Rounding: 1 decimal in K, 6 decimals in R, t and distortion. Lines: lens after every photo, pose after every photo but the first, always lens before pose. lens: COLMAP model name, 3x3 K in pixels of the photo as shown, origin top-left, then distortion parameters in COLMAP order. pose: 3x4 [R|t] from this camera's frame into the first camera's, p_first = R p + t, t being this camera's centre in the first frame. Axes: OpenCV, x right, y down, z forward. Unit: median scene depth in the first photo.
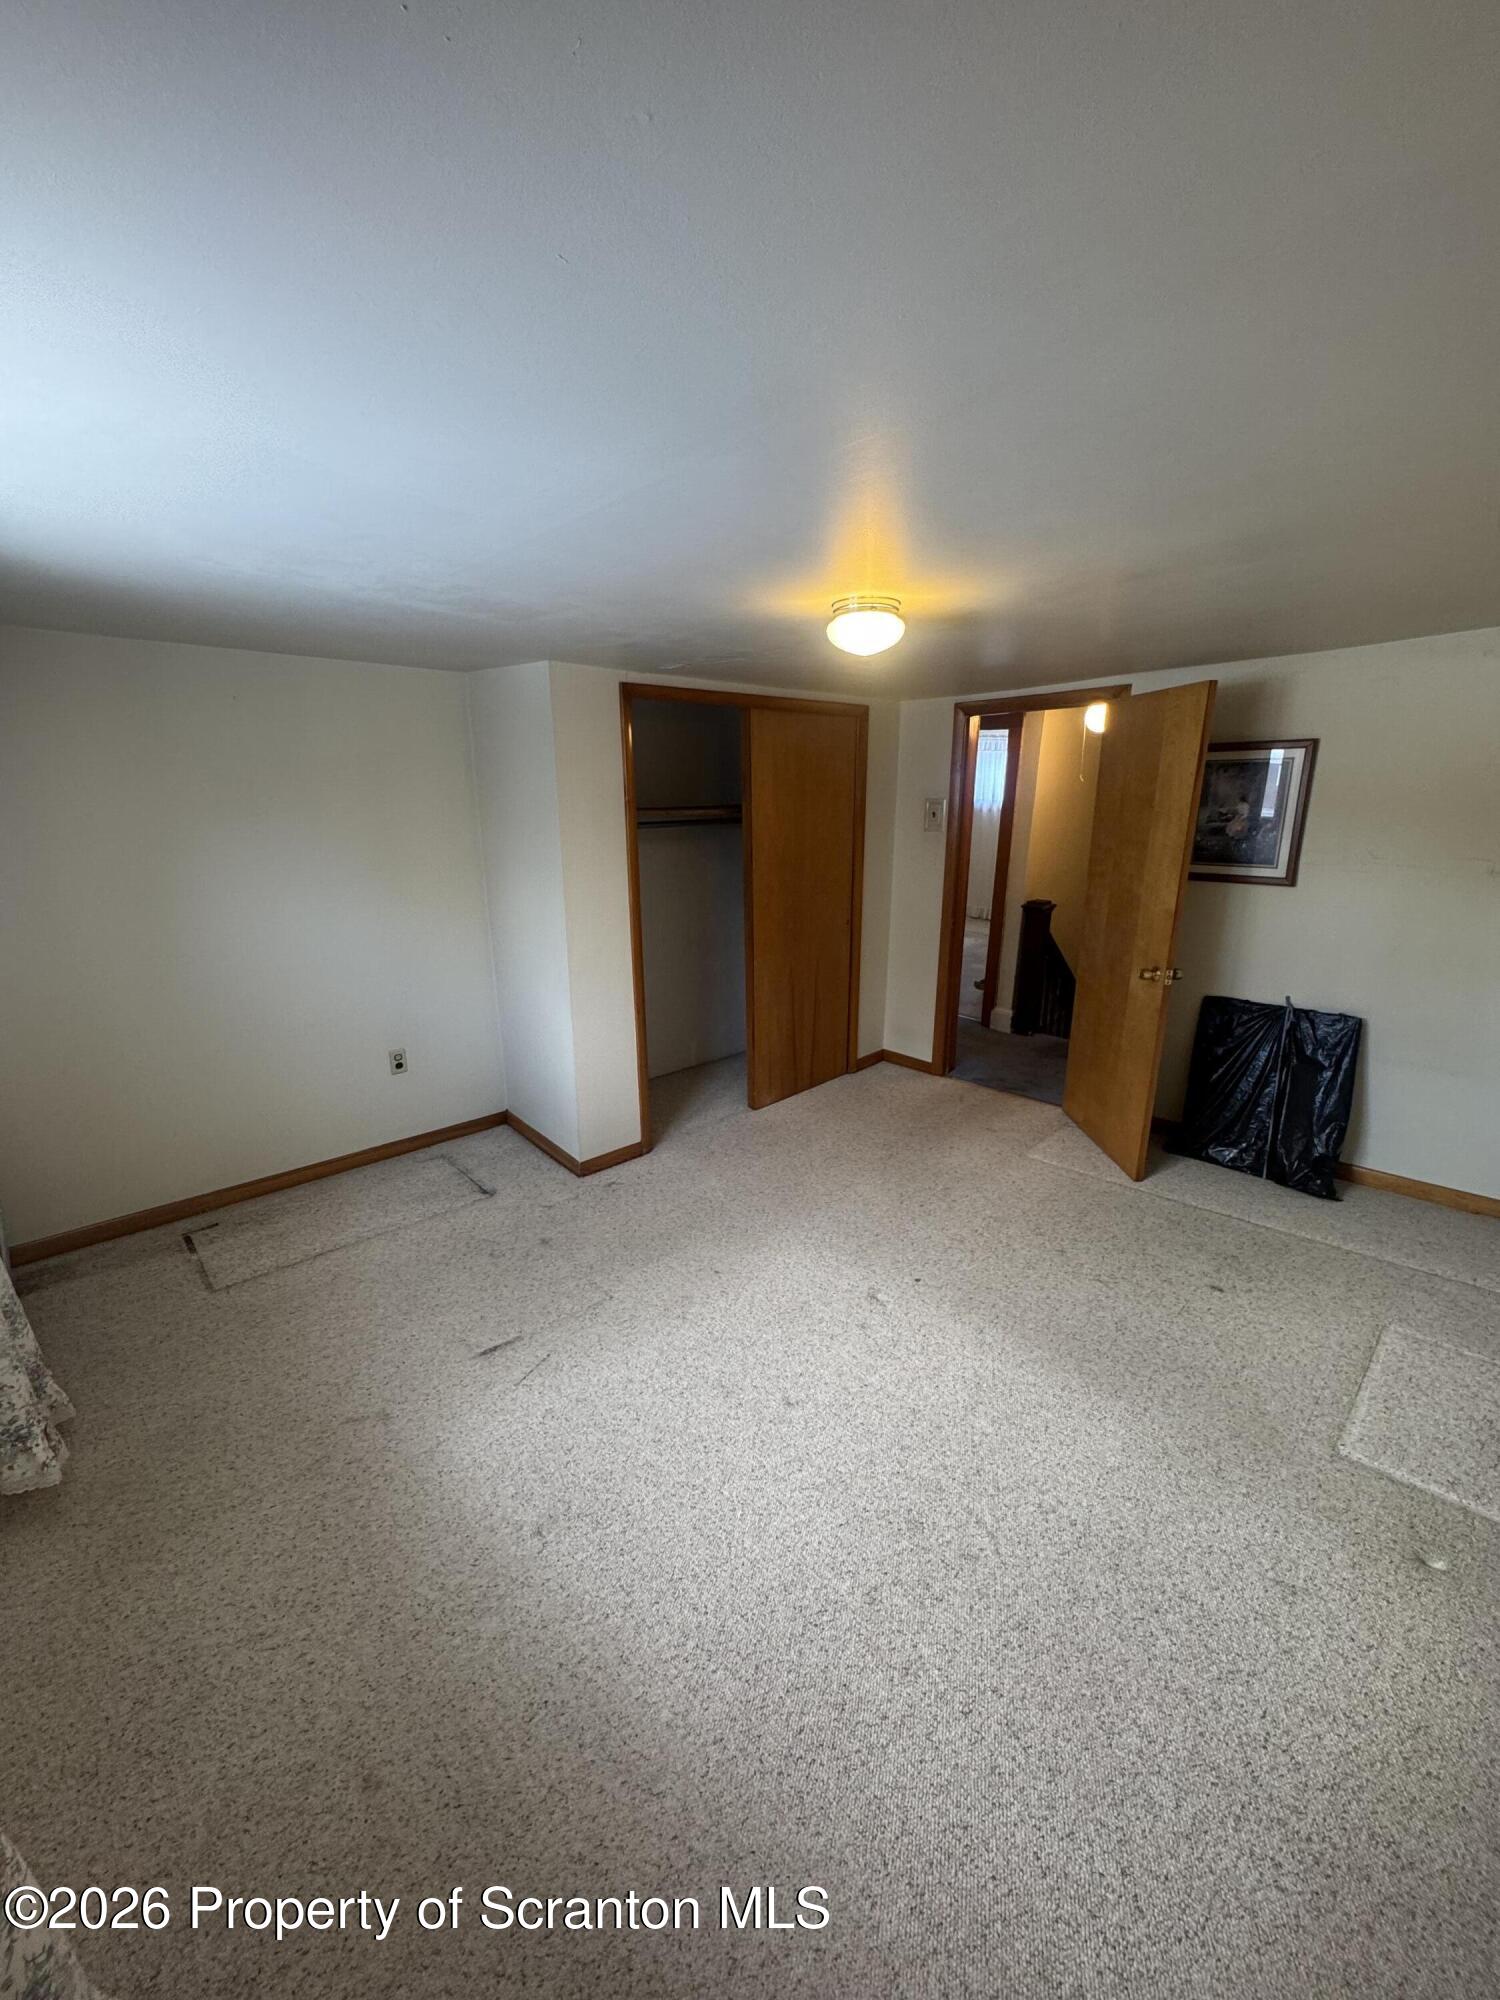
lens RADIAL K [[796.7, 0, 752.5], [0, 796.7, 998.0], [0, 0, 1]] dist [-0.005046, 0.000864]
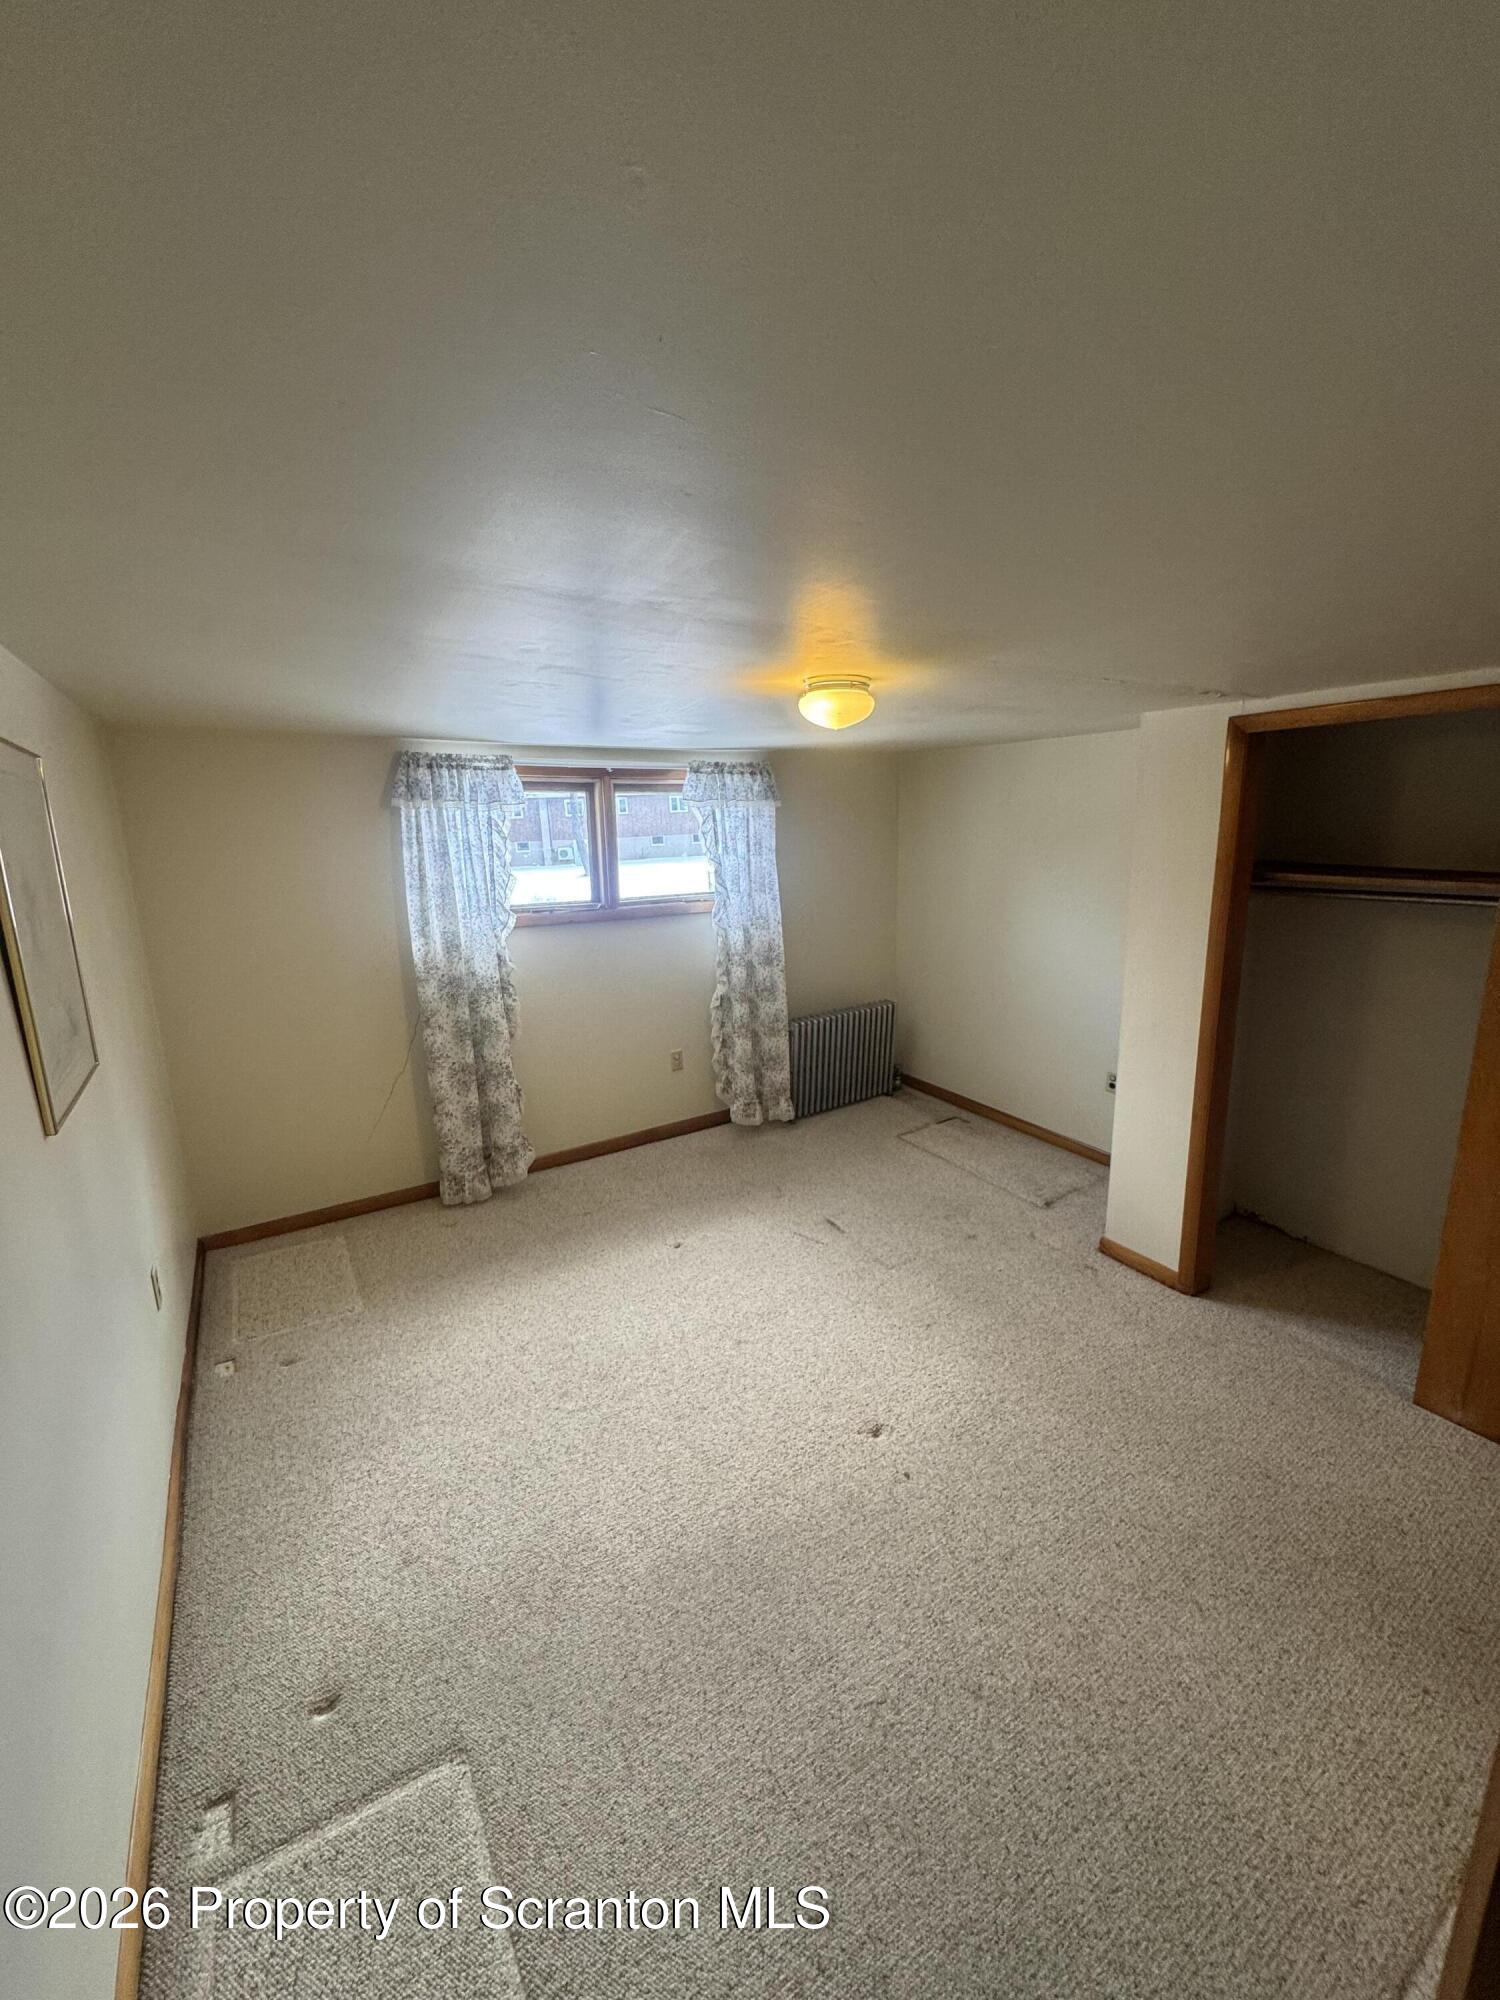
lens RADIAL K [[796.7, 0, 748.9], [0, 796.7, 996.7], [0, 0, 1]] dist [-0.005046, 0.000864]
pose [[-0.205664, 0.211160, -0.955570, 0.871359], [-0.236836, 0.936678, 0.257959, -0.248205], [0.949532, 0.279366, -0.142630, 0.815084]]
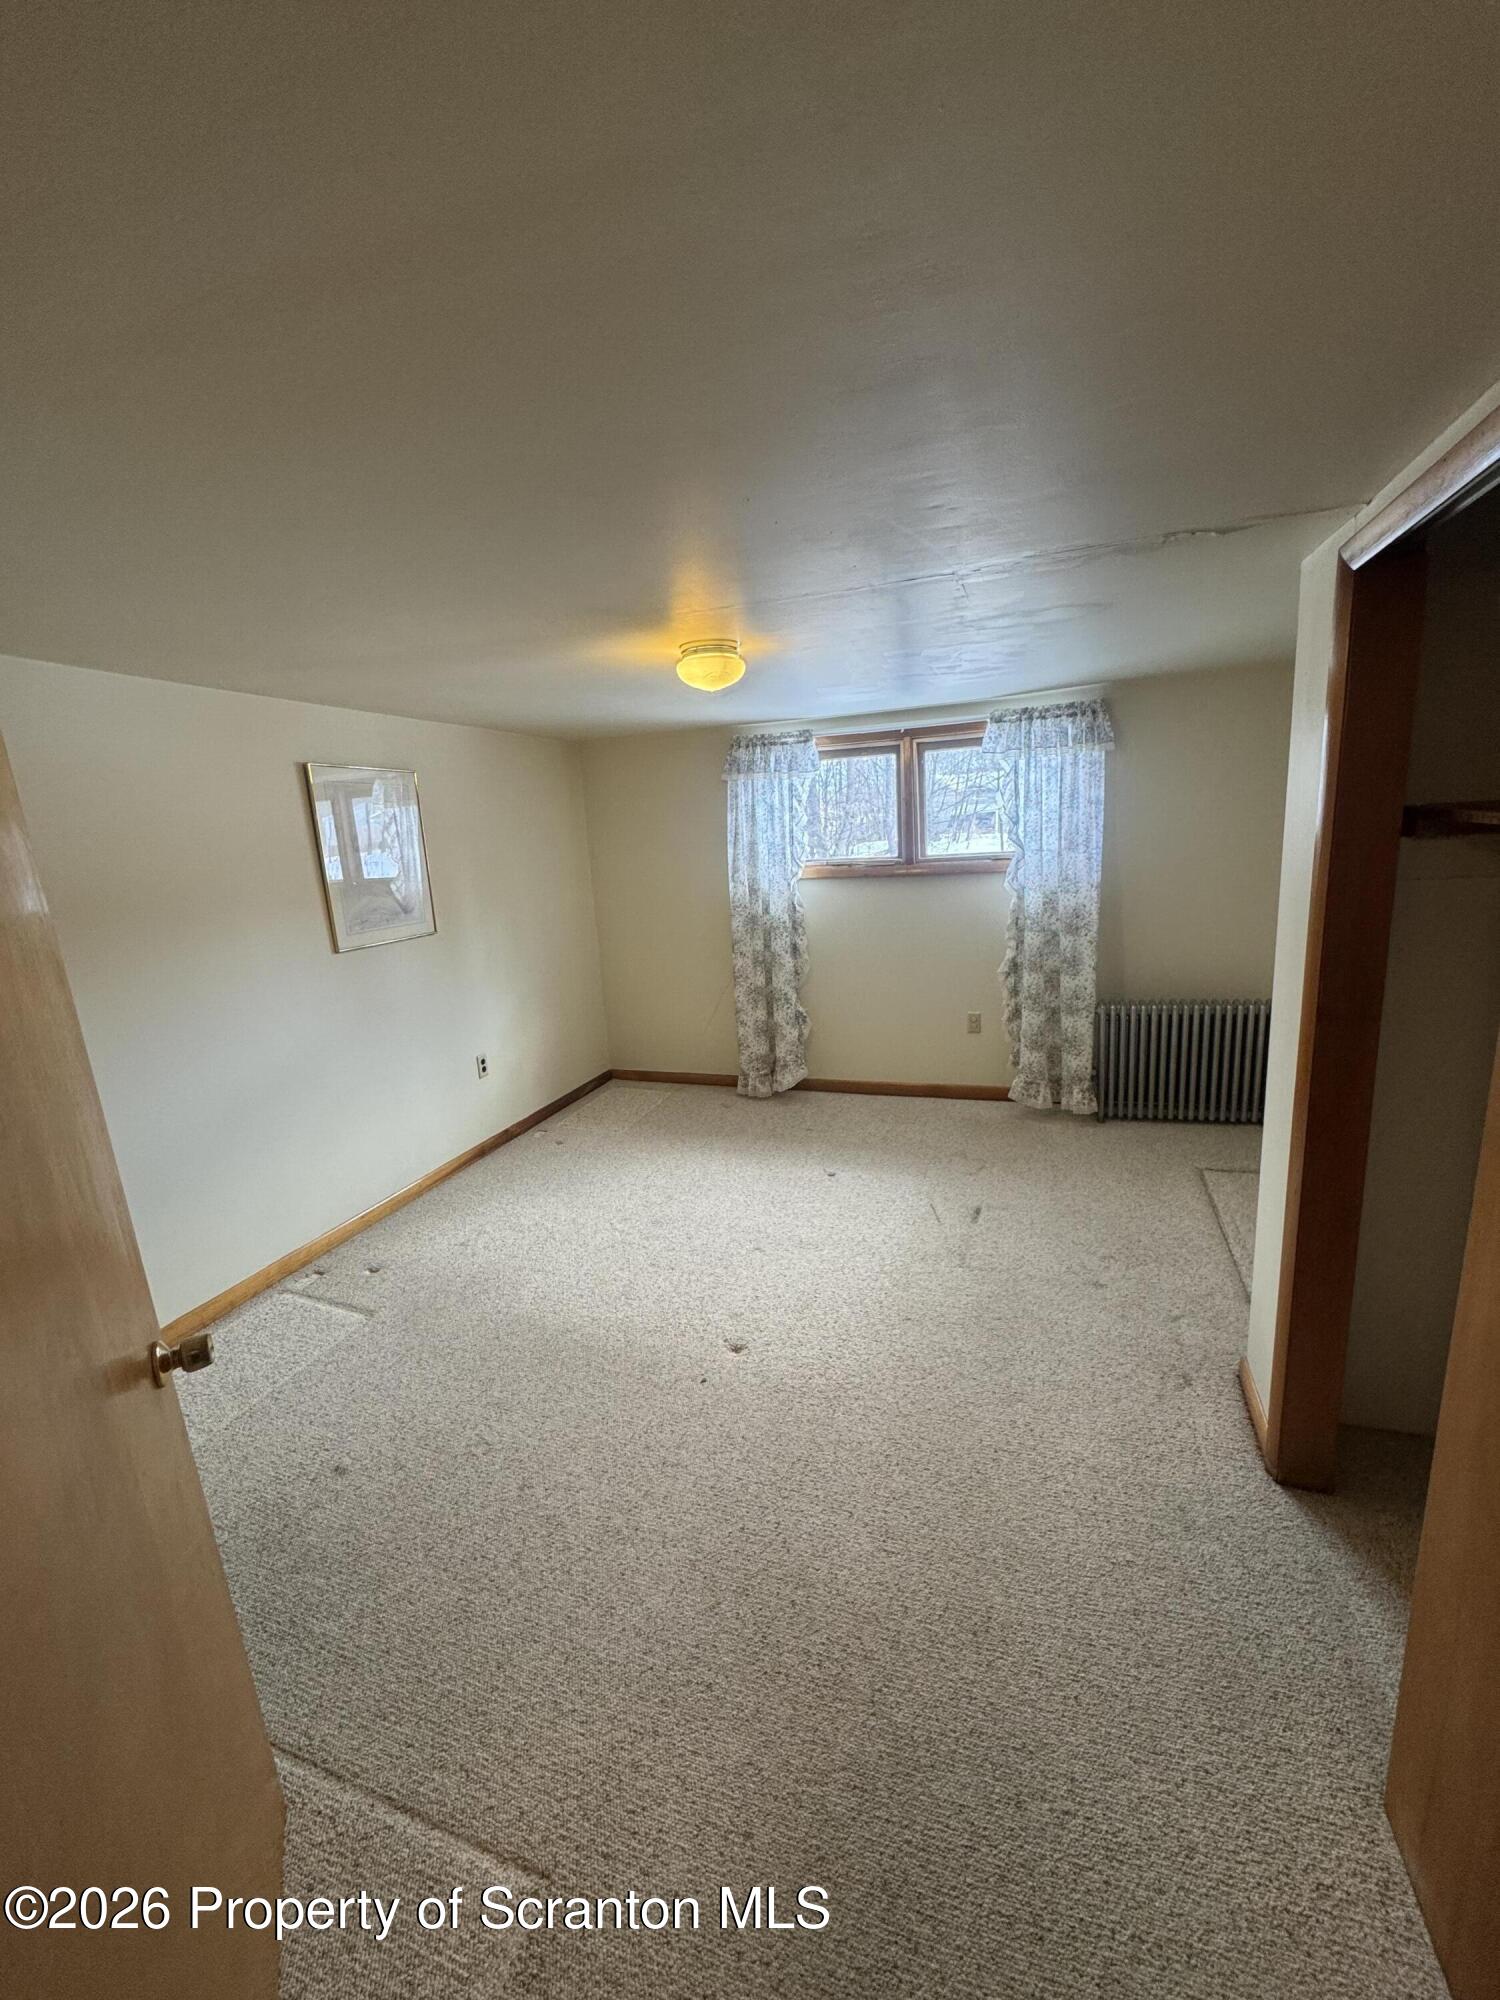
lens RADIAL K [[796.7, 0, 749.0], [0, 796.7, 993.8], [0, 0, 1]] dist [-0.005046, 0.000864]
pose [[-0.895100, 0.148666, -0.420350, 0.452313], [-0.054267, 0.899440, 0.433662, -0.384949], [0.442551, 0.410982, -0.797021, 1.500763]]
